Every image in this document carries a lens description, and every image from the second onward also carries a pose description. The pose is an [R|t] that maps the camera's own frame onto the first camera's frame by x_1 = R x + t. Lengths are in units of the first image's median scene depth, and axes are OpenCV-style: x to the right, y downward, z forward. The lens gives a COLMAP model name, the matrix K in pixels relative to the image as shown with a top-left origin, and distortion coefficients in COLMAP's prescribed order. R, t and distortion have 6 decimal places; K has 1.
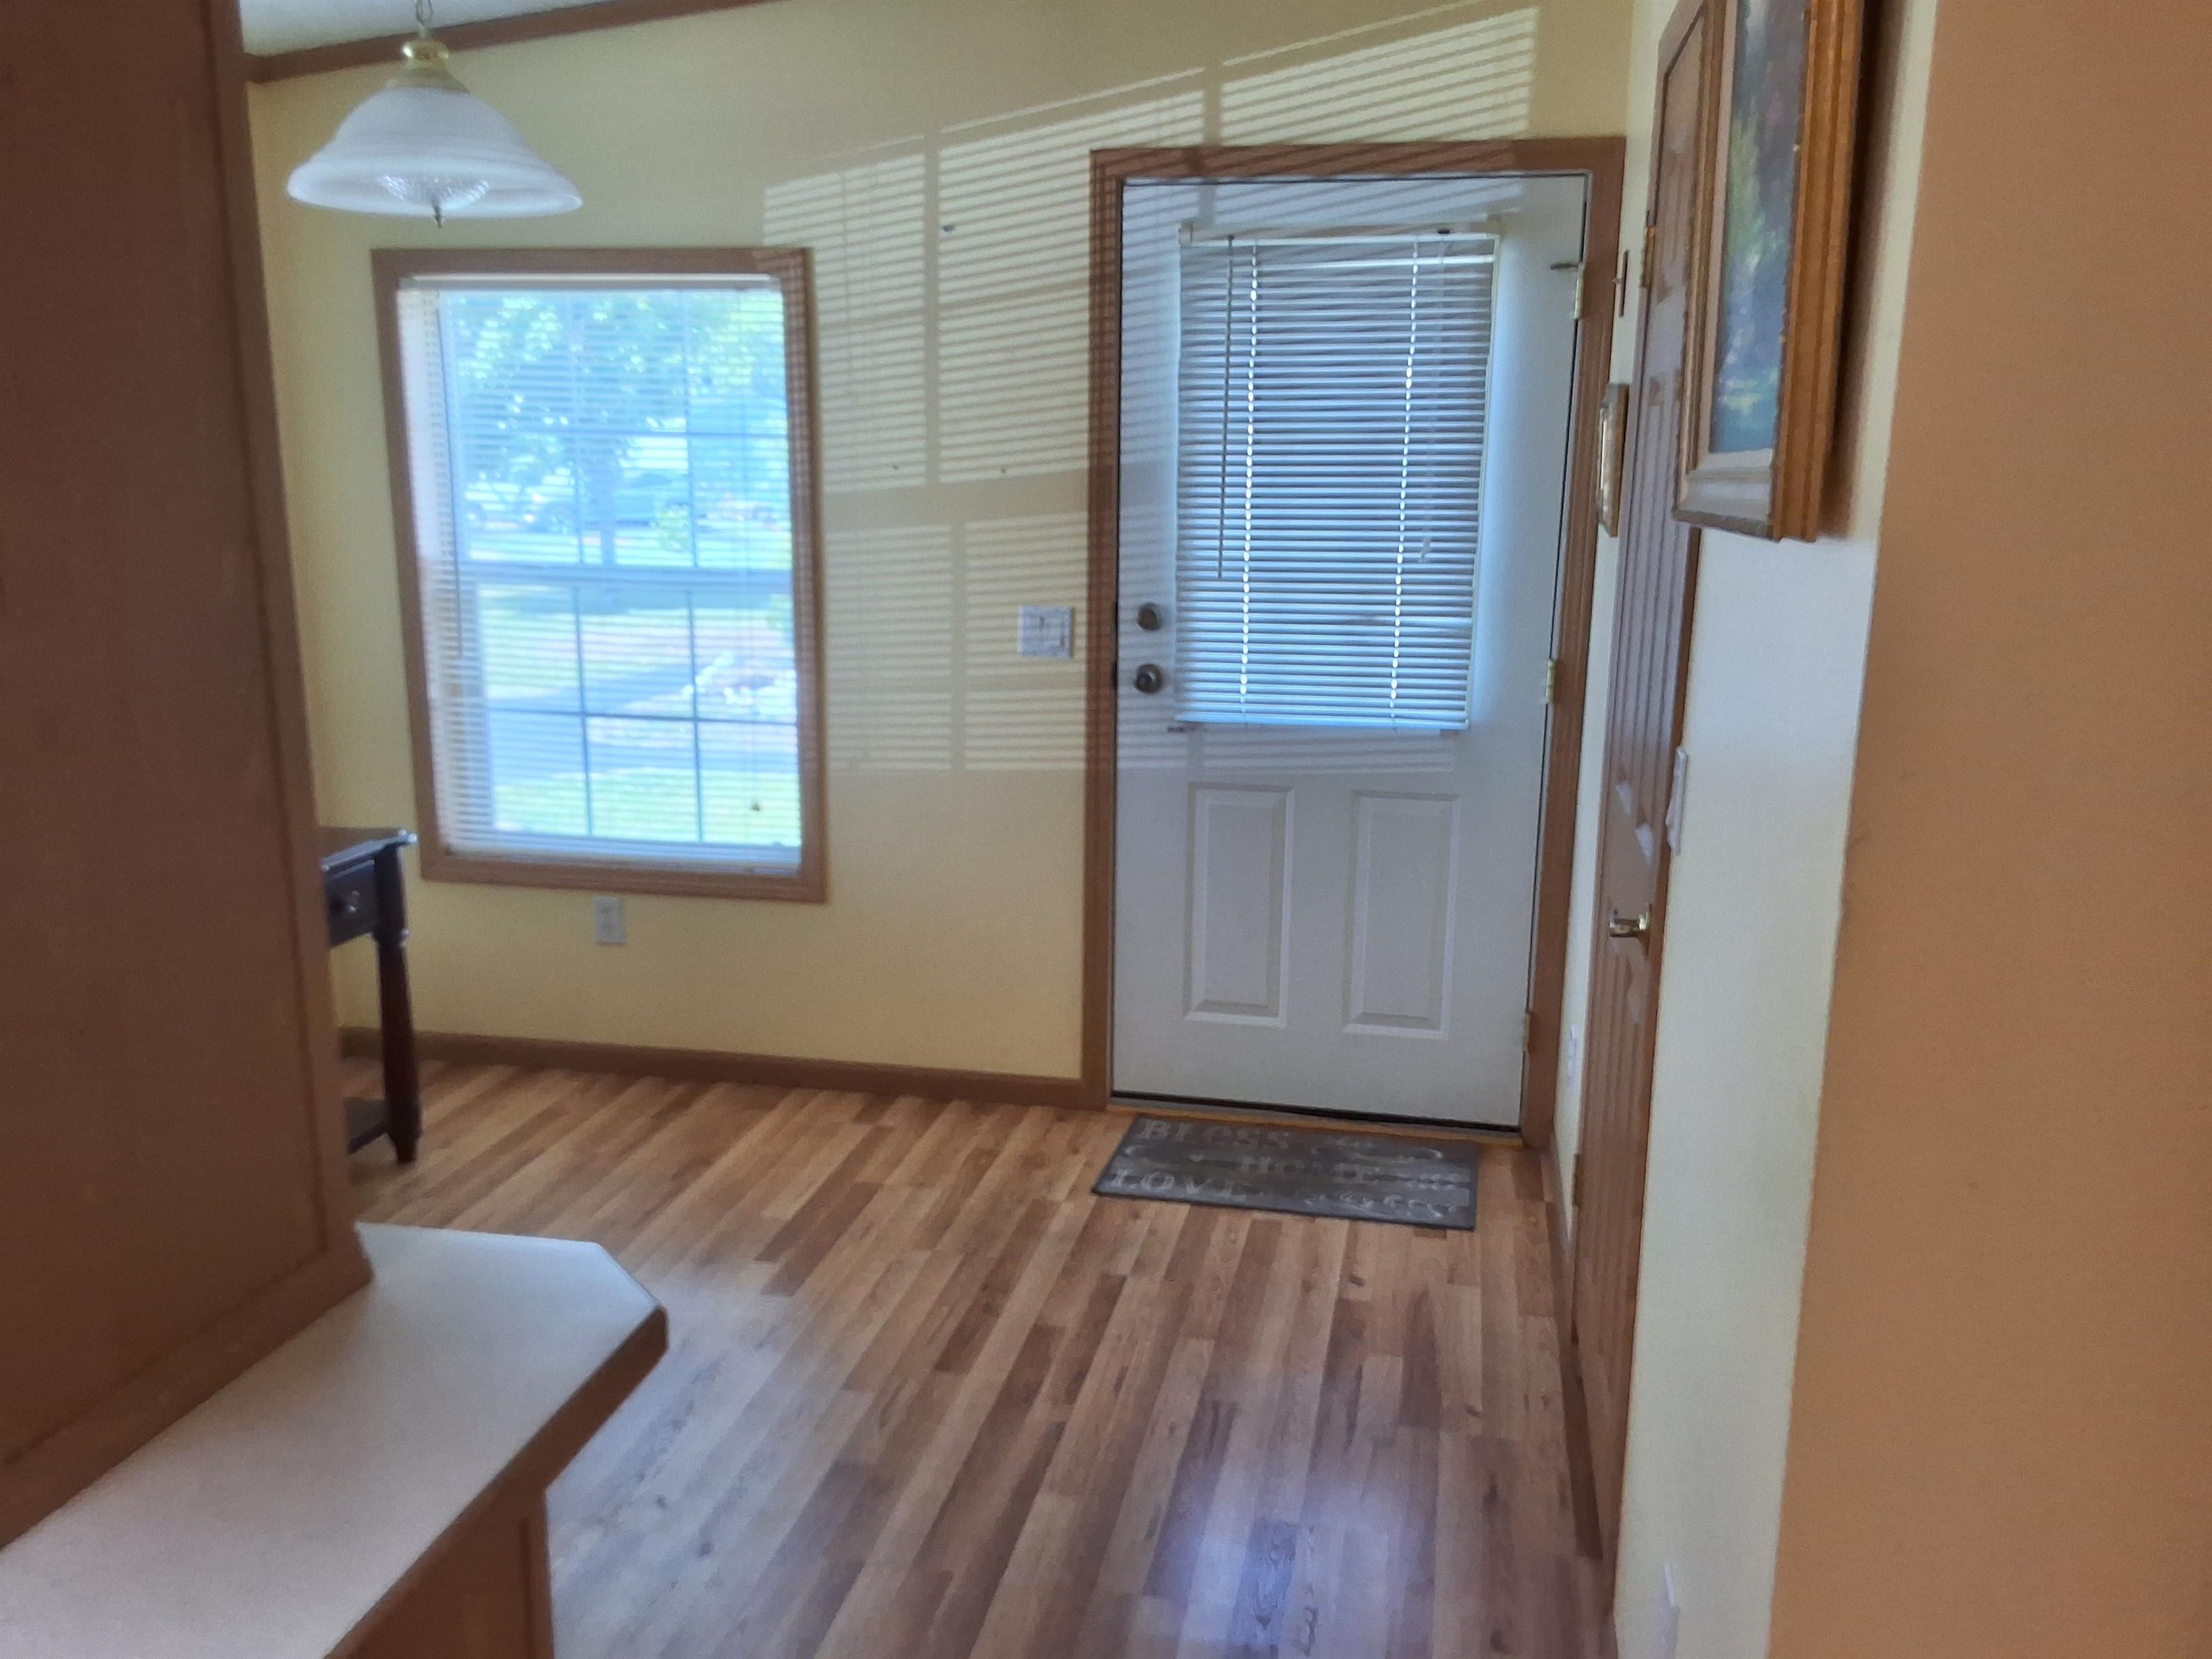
lens RADIAL K [[1792.9, 0, 1113.4], [0, 1792.9, 835.8], [0, 0, 1]] dist [0.131613, -0.173980]
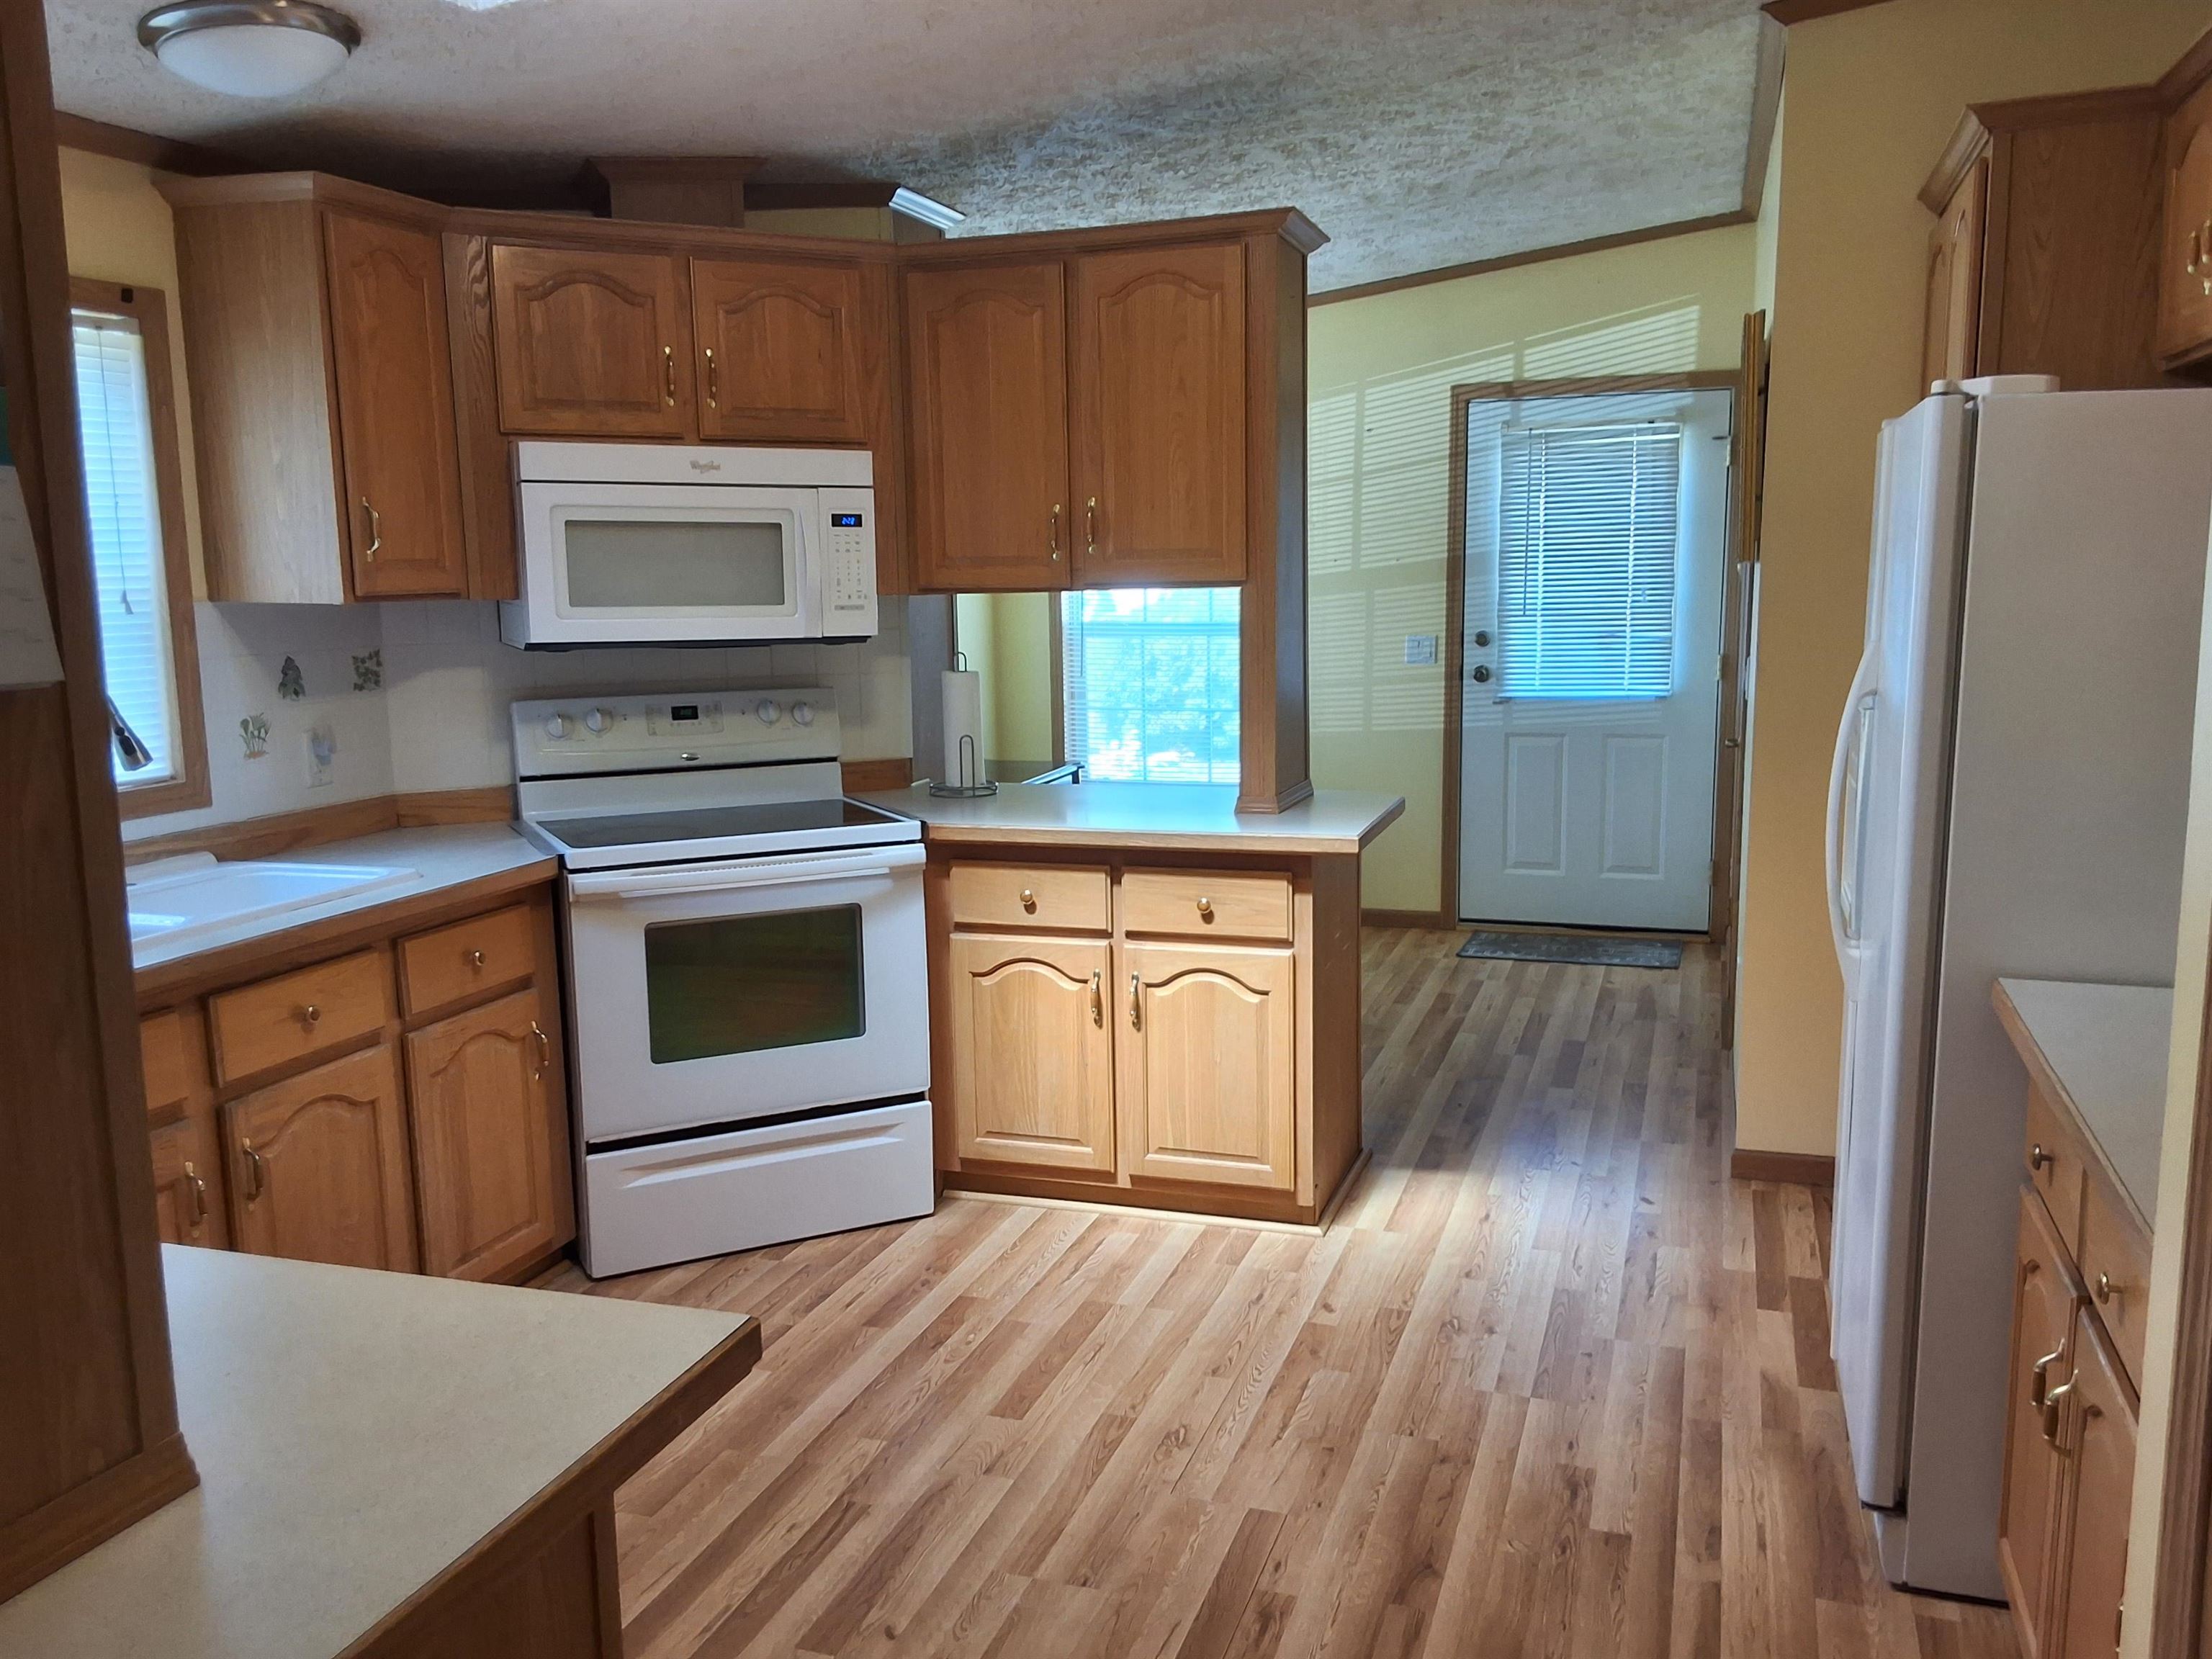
lens RADIAL K [[1792.9, 0, 1113.4], [0, 1792.9, 835.8], [0, 0, 1]] dist [0.131613, -0.173980]
pose [[0.992278, -0.009815, -0.123648, -0.126442], [0.002617, 0.998299, -0.058236, 0.179693], [0.124010, 0.057463, 0.990616, -0.817530]]
